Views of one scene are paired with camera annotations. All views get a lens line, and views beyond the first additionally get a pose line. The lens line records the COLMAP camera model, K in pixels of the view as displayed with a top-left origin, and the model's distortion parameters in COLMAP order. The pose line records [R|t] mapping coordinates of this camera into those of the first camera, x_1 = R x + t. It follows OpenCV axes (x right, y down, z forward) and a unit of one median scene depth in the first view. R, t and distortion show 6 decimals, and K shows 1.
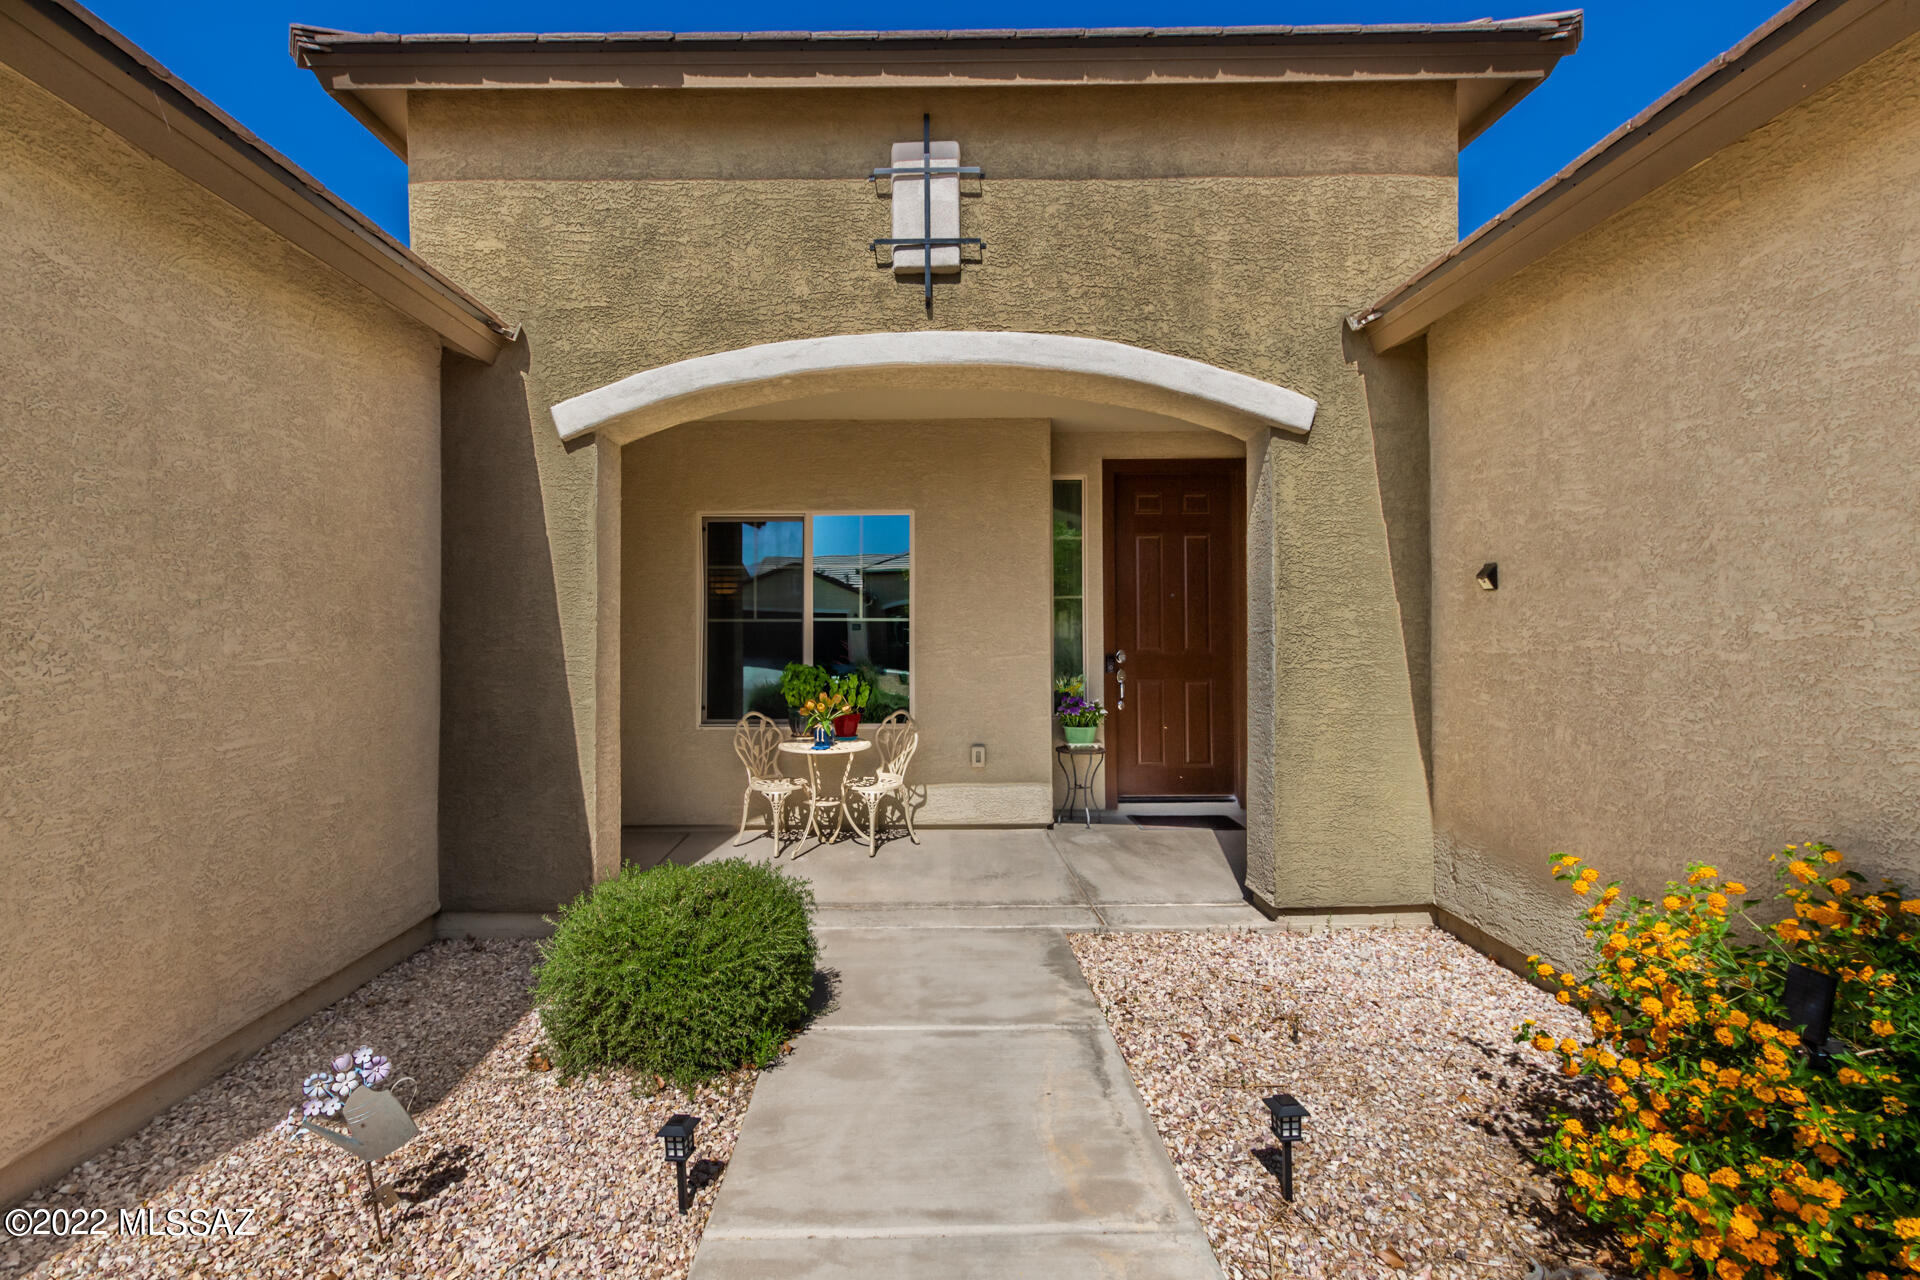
lens RADIAL K [[886.2, 0, 911.6], [0, 886.2, 620.3], [0, 0, 1]] dist [0.001069, 0.000007]
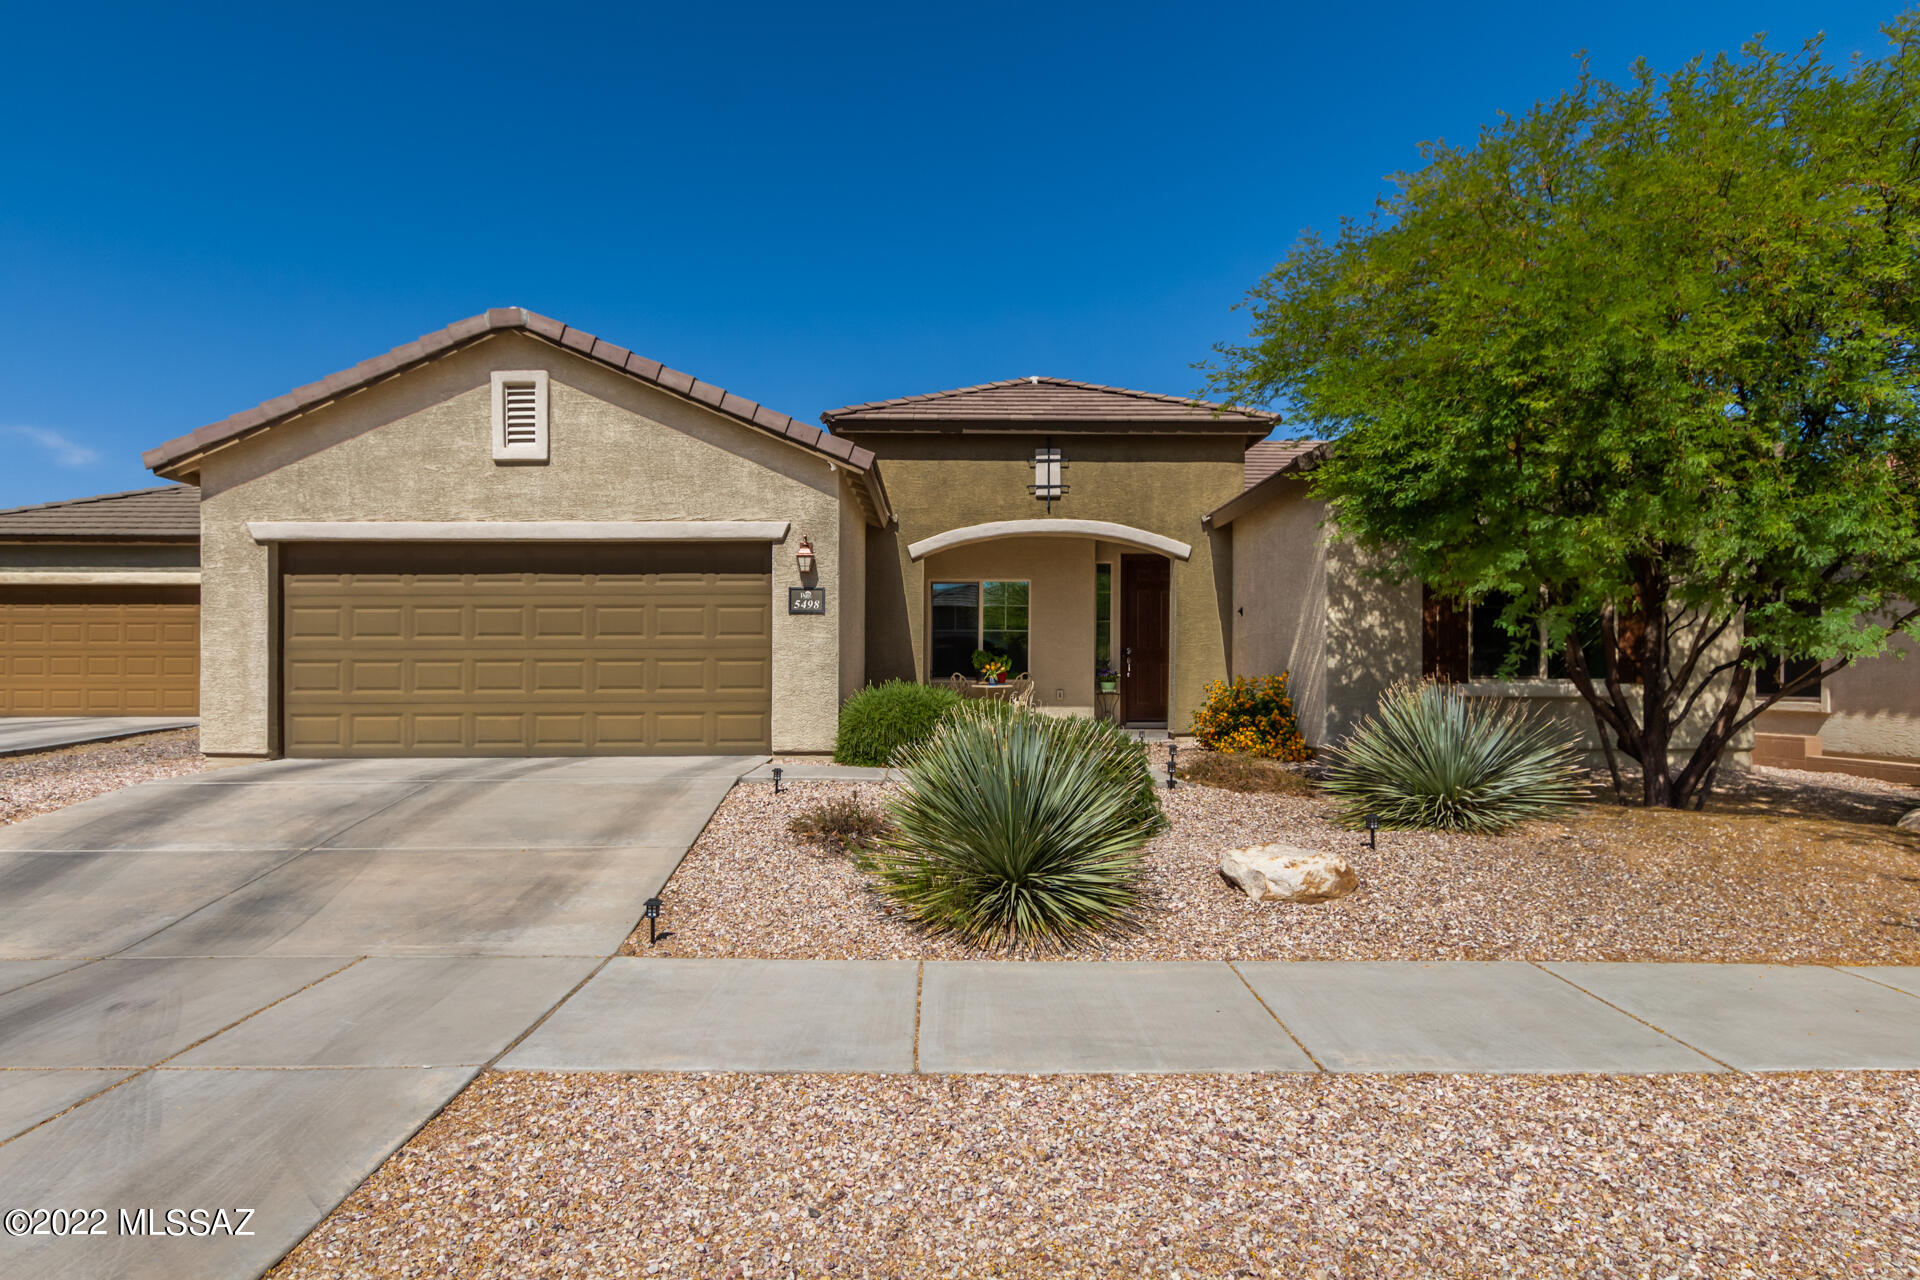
lens RADIAL K [[1125.7, 0, 961.0], [0, 1125.7, 689.1], [0, 0, 1]] dist [0.001901, -0.000019]
pose [[0.999485, 0.004149, 0.031807, -0.351413], [-0.004756, 0.999807, 0.019038, 0.124597], [-0.031722, -0.019179, 0.999313, -2.400564]]
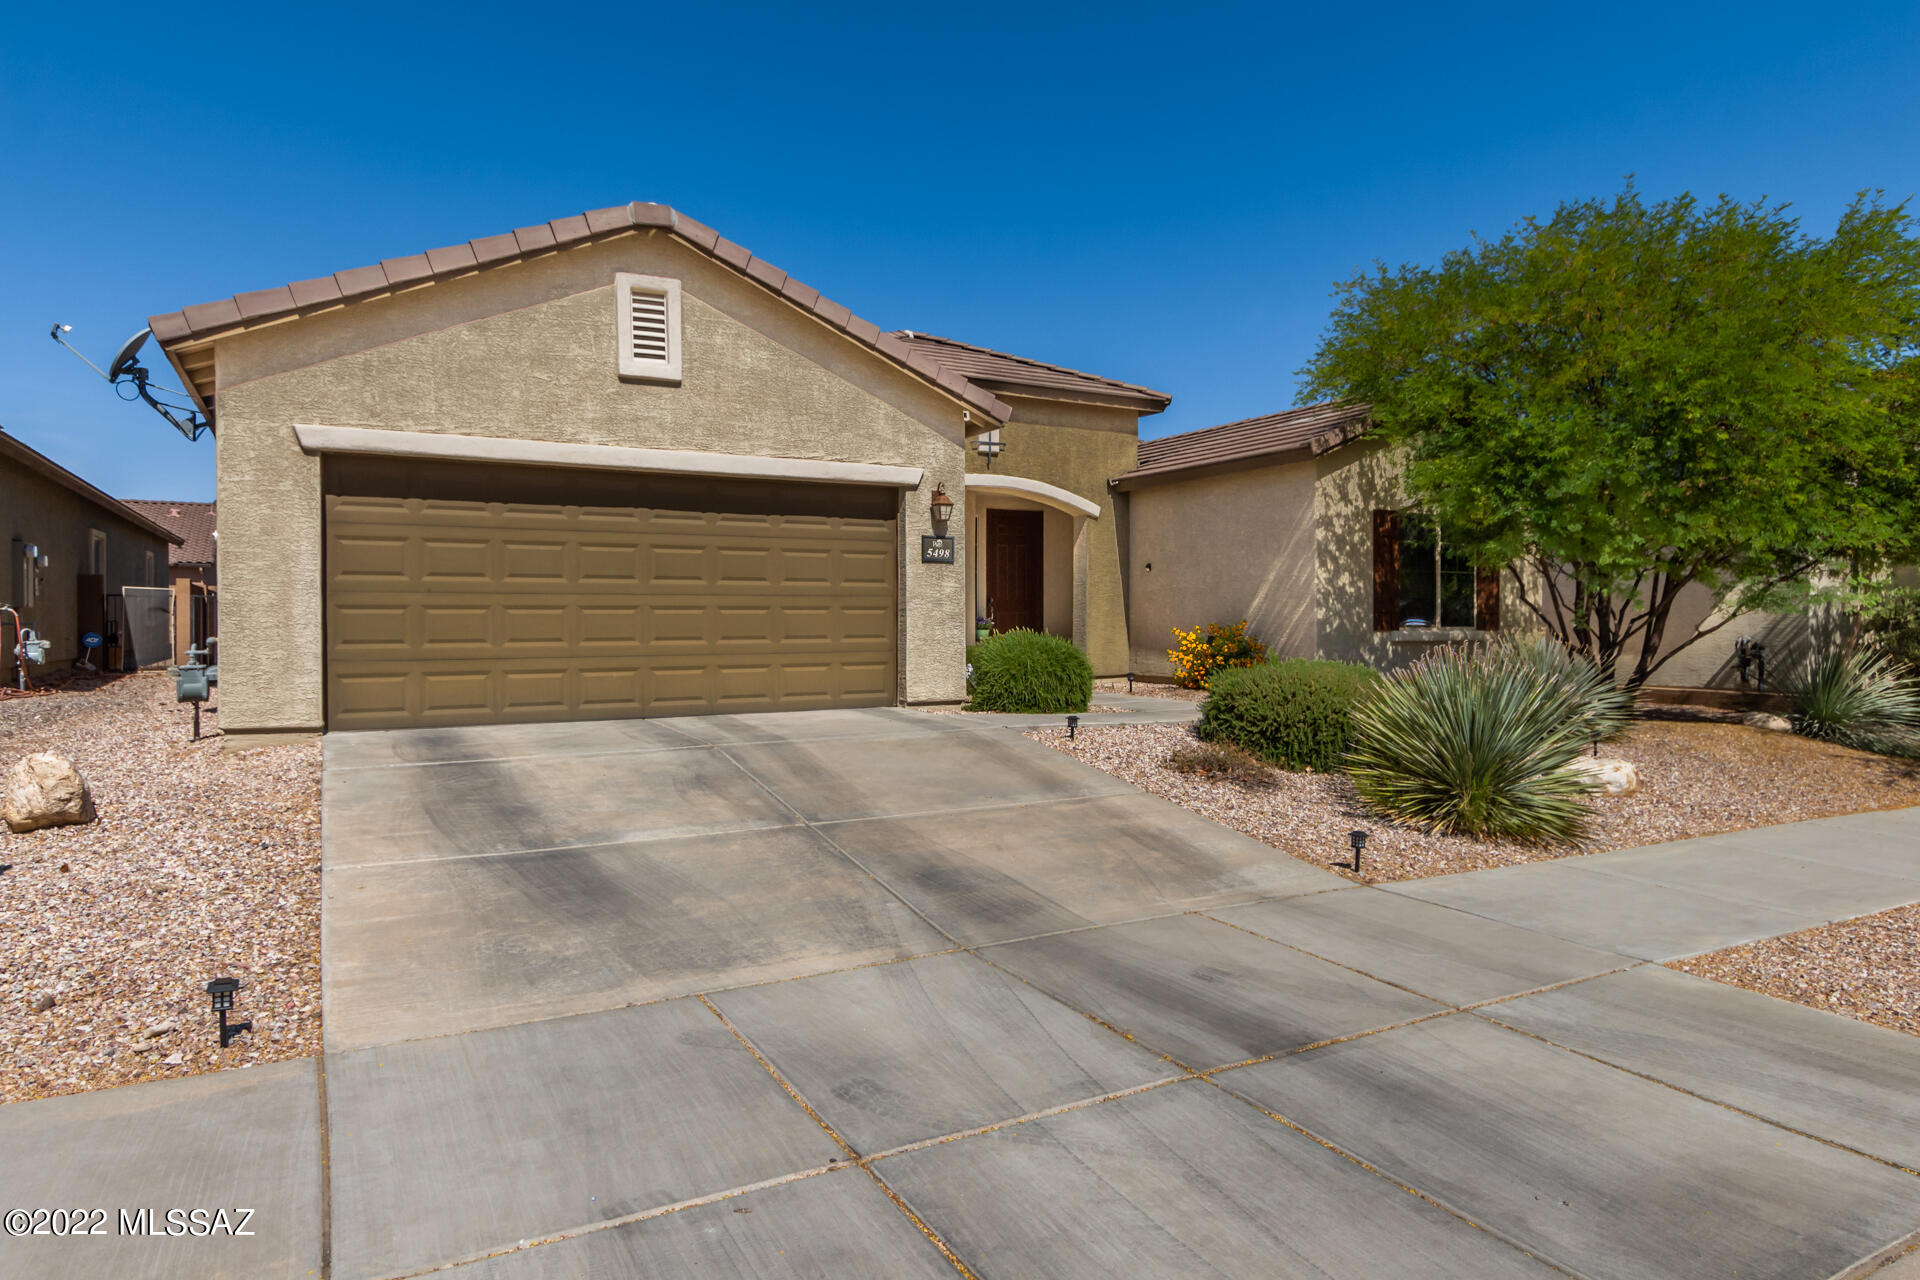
lens RADIAL K [[1135.7, 0, 960.0], [0, 1135.7, 640.0], [0, 0, 1]] dist [-0.000618, -0.000380]
pose [[0.866861, -0.002413, 0.498544, -1.849441], [-0.008837, 0.999757, 0.020206, 0.126141], [-0.498471, -0.021921, 0.866629, -2.077444]]
